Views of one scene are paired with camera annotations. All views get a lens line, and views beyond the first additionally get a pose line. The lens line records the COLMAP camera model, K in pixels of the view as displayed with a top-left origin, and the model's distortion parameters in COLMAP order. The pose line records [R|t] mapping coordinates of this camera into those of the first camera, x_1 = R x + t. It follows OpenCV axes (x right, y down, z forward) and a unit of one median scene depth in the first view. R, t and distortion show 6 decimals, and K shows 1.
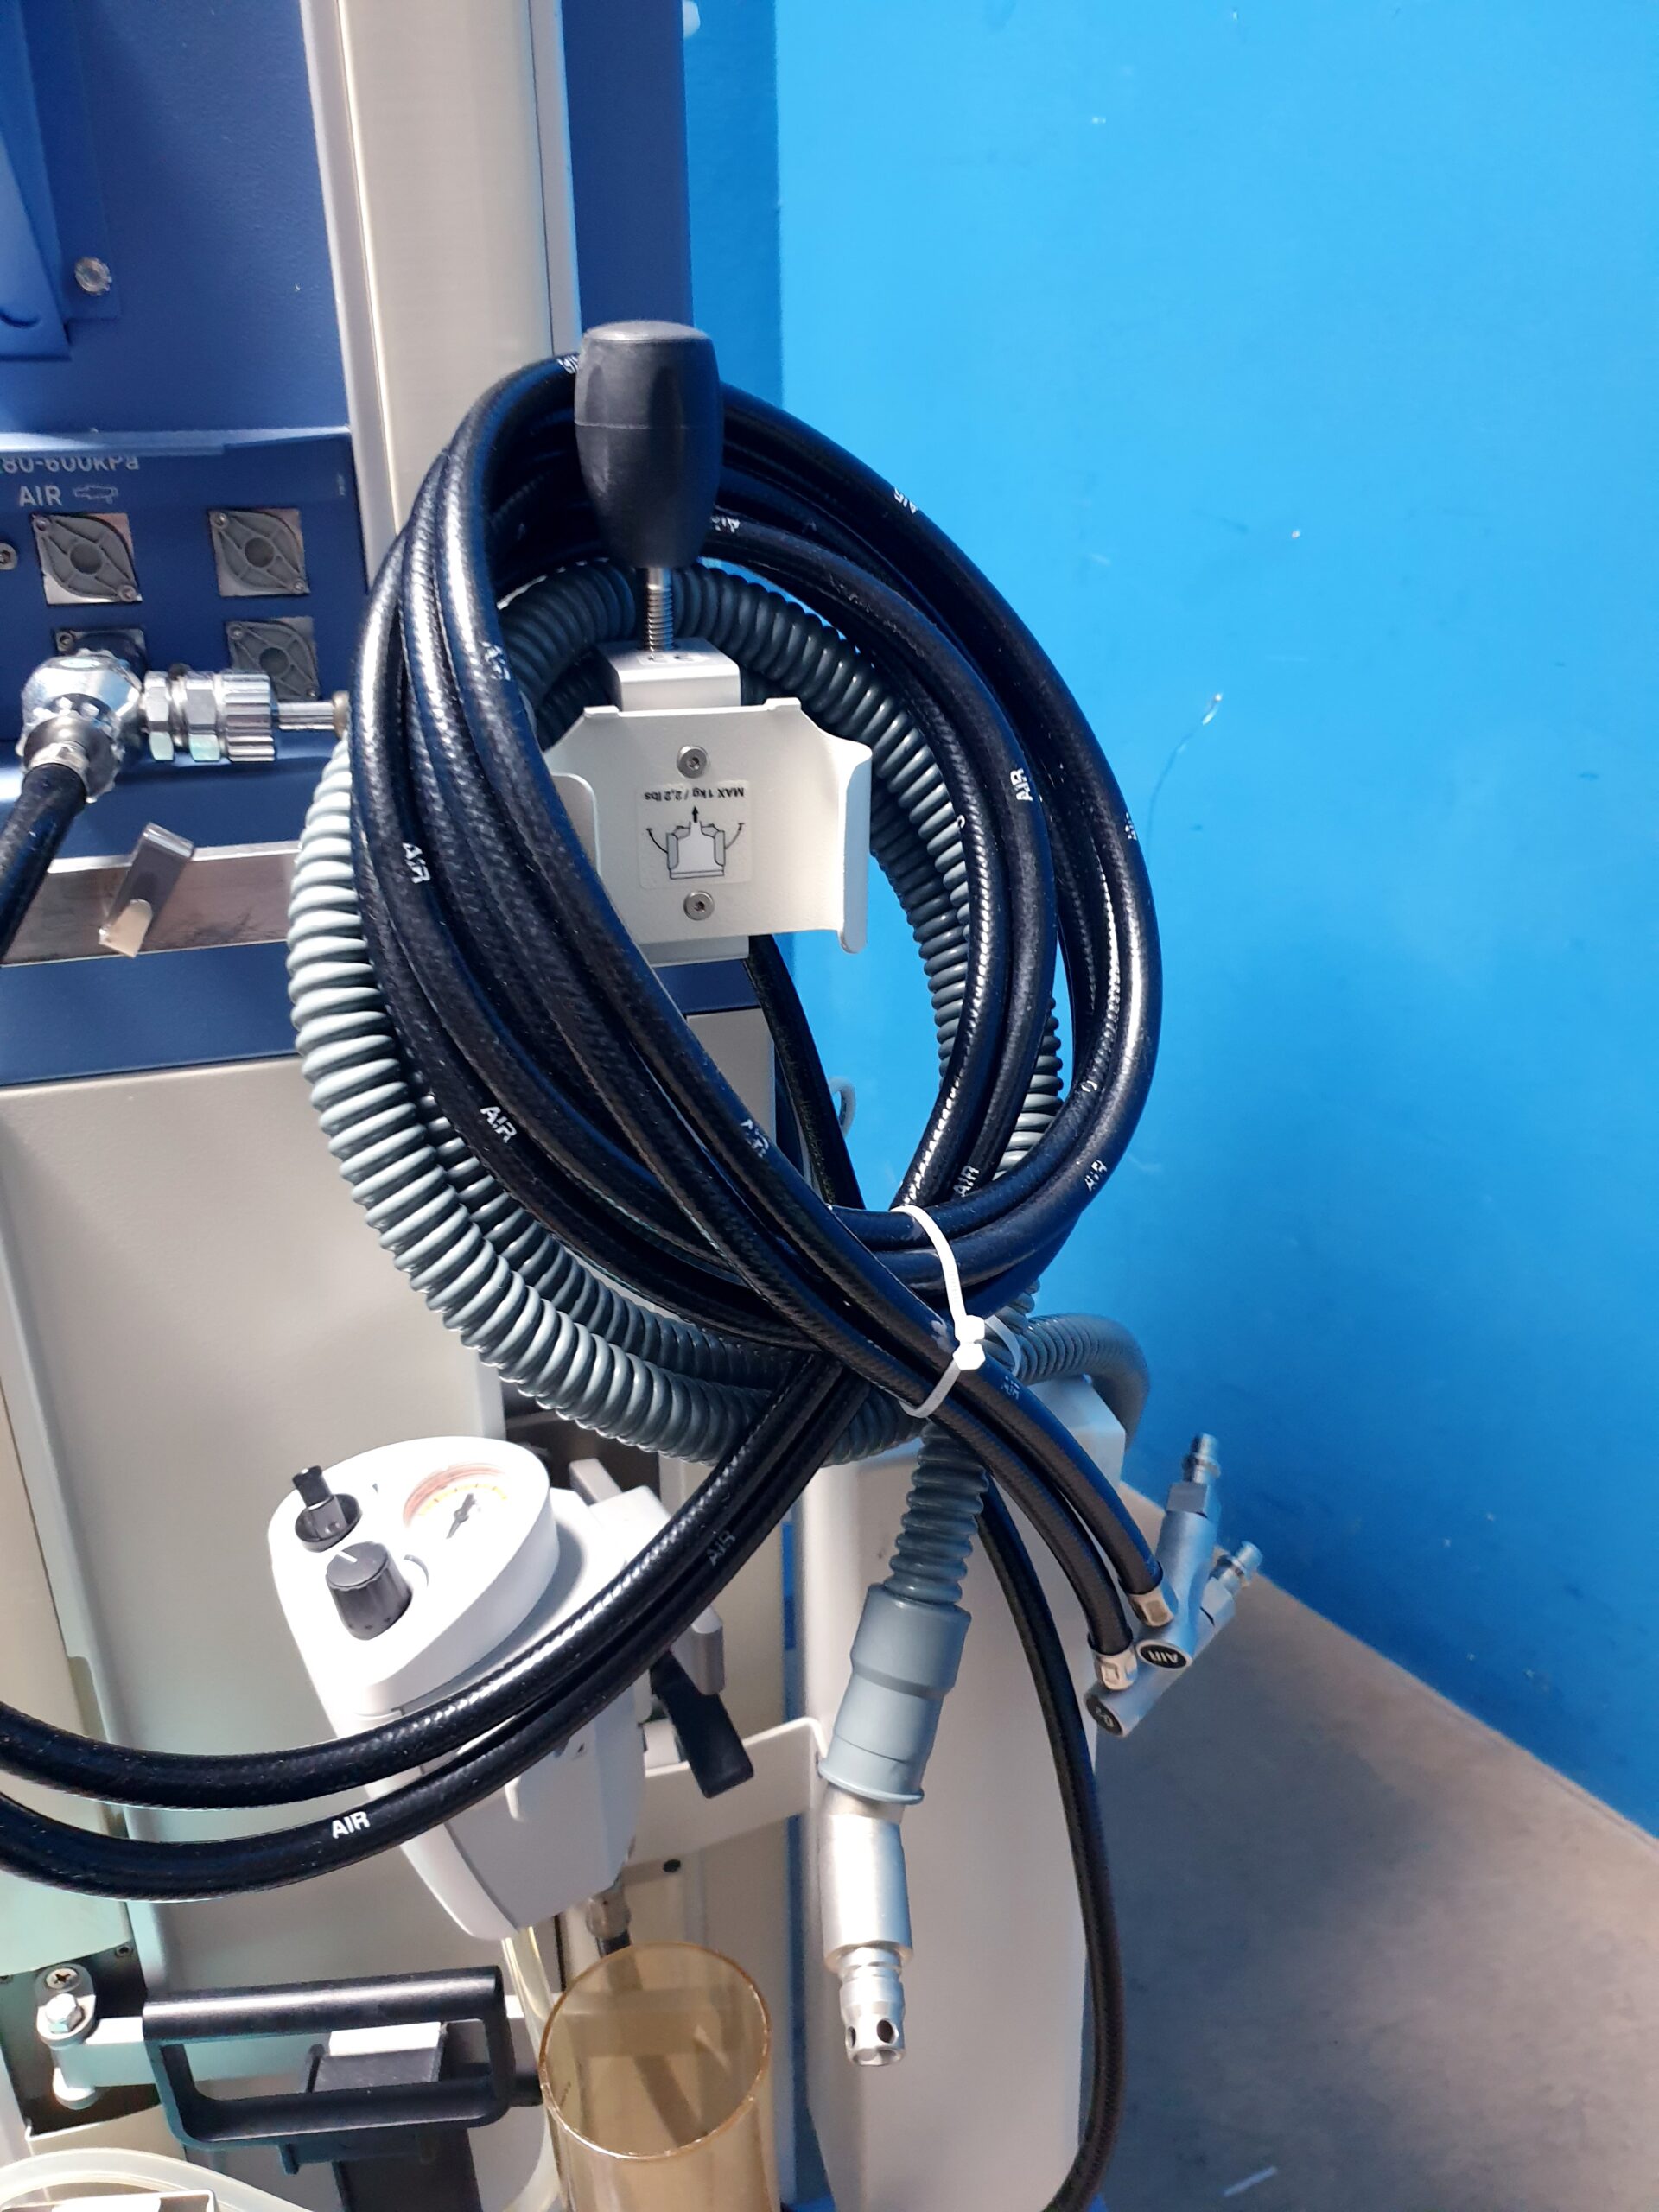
lens RADIAL K [[1722.3, 0, 835.8], [0, 1722.3, 1099.6], [0, 0, 1]] dist [0.008890, 0.011897]
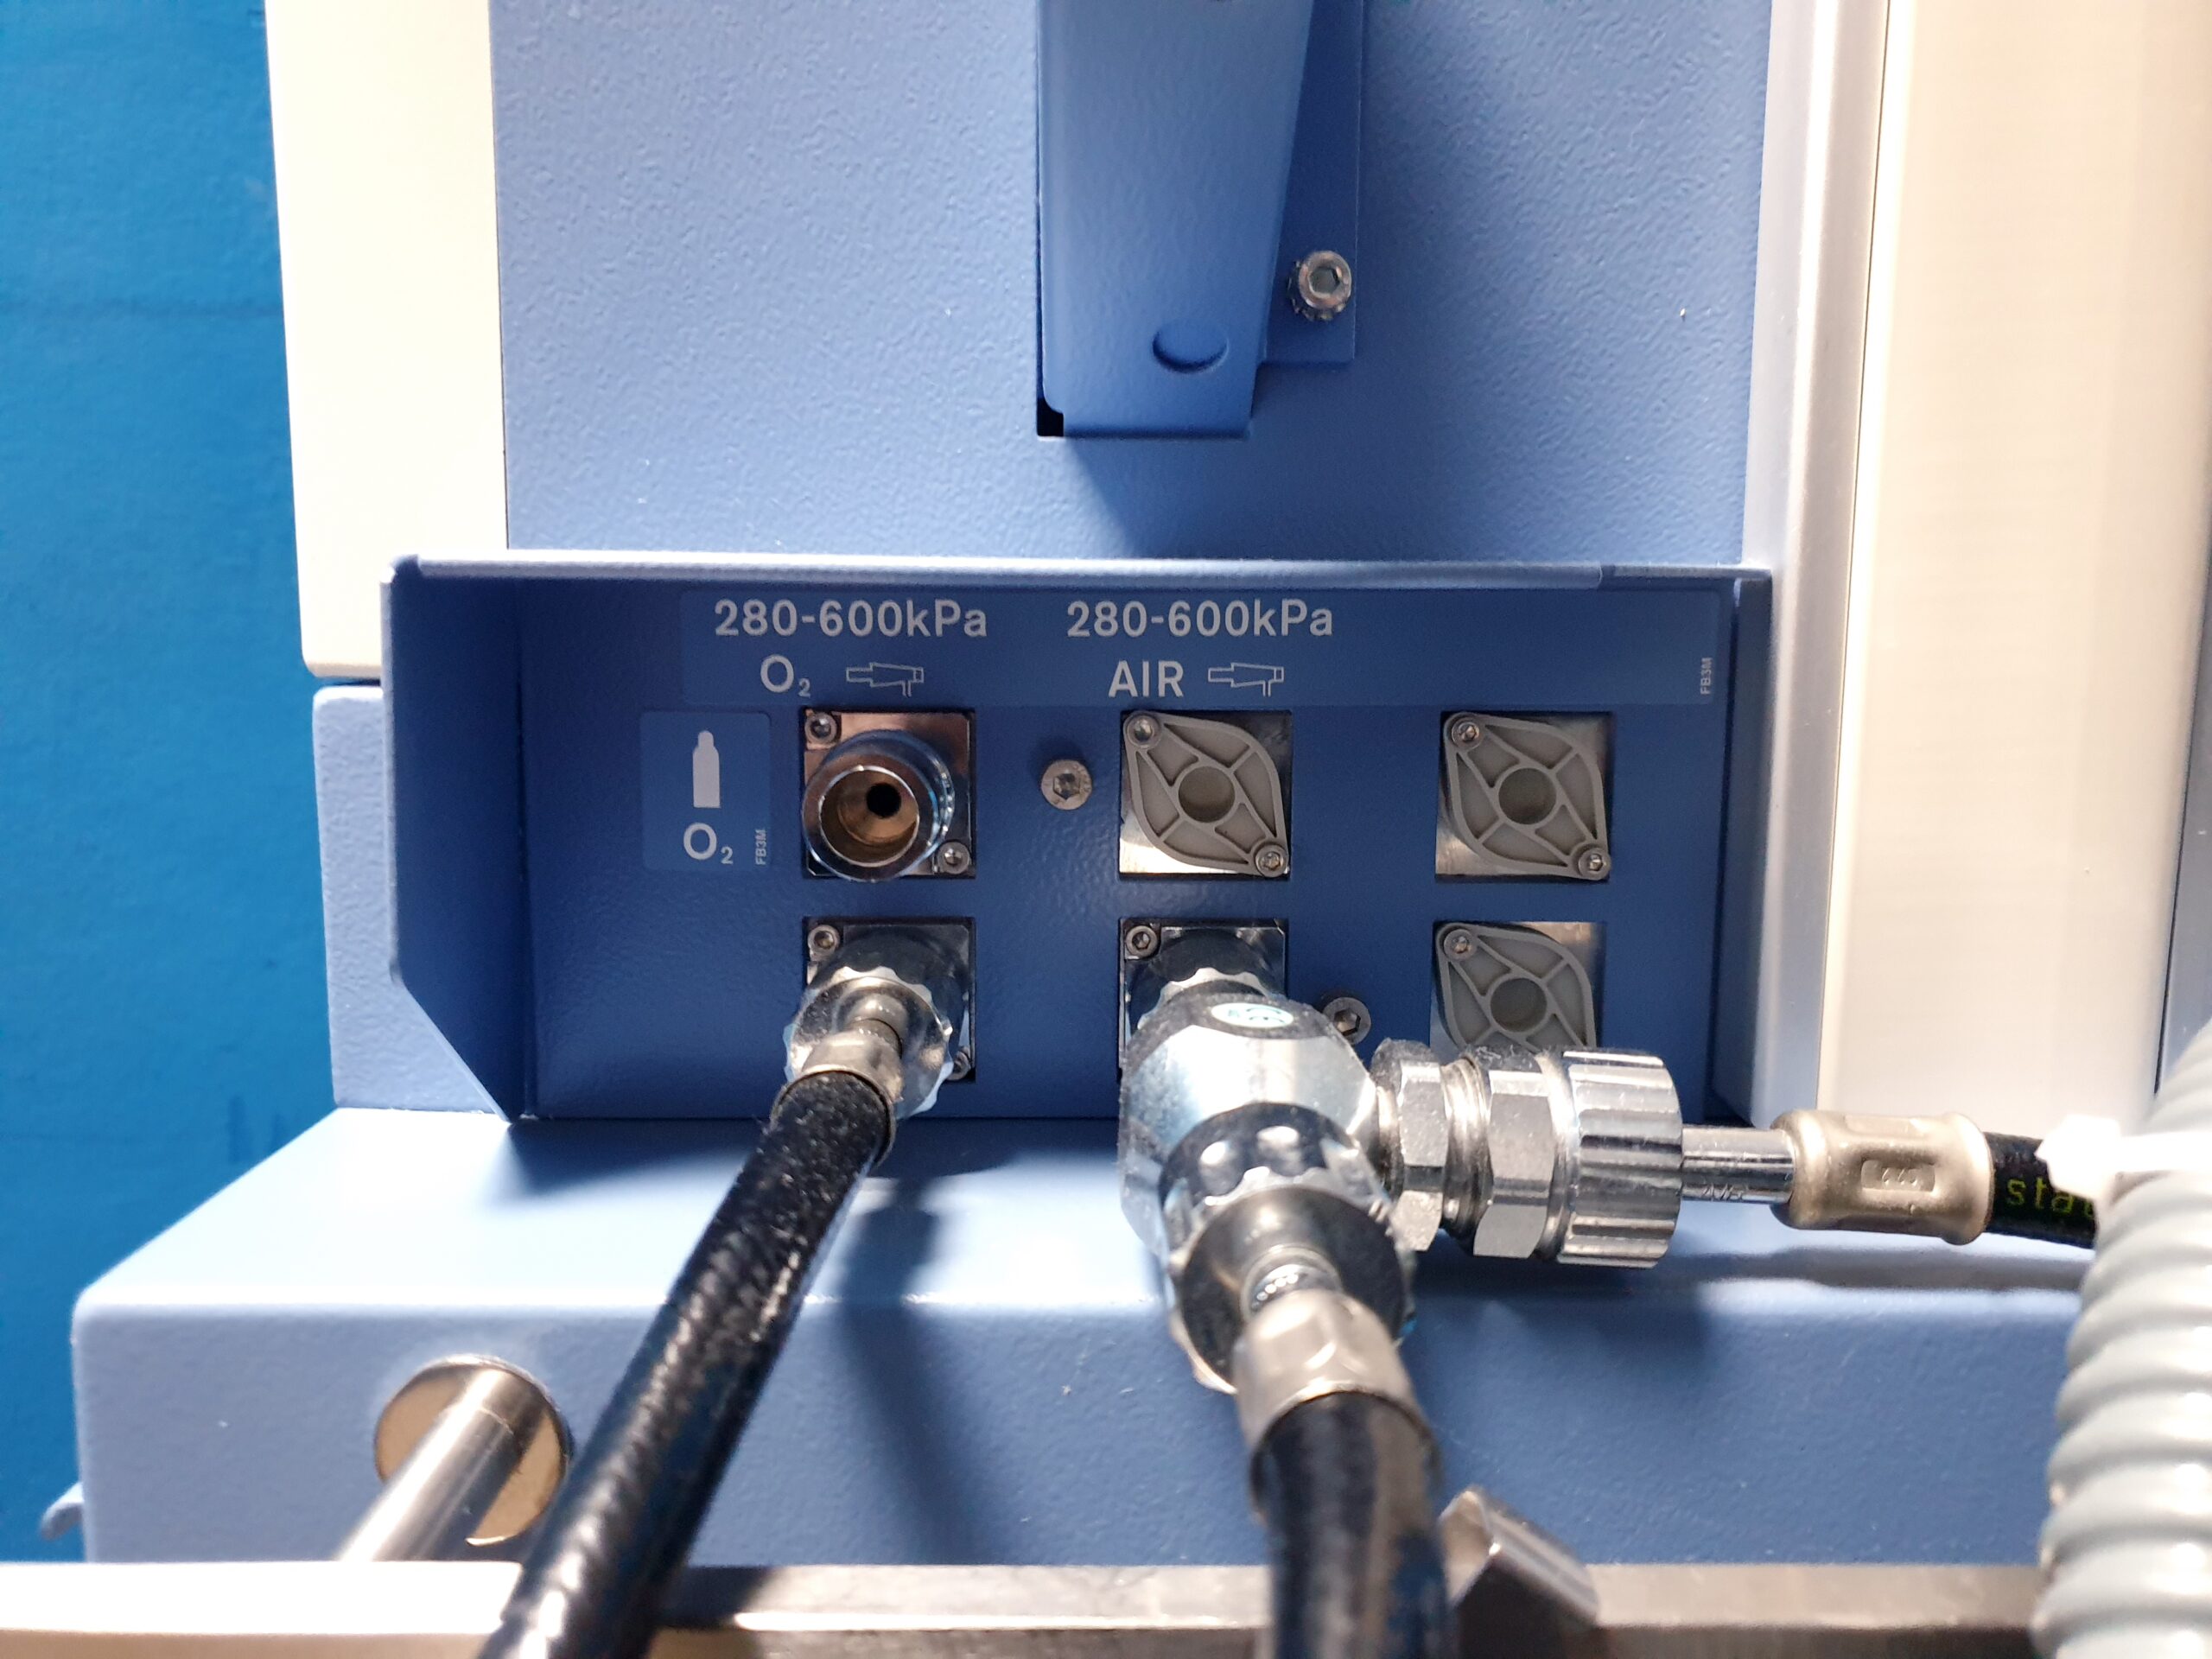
lens RADIAL K [[1722.3, 0, 1103.3], [0, 1722.3, 829.5], [0, 0, 1]] dist [0.008890, 0.011897]
pose [[0.963752, 0.044338, -0.263089, -0.325939], [-0.119812, 0.952995, -0.278291, -0.155135], [0.238383, 0.299724, 0.923763, 0.516454]]
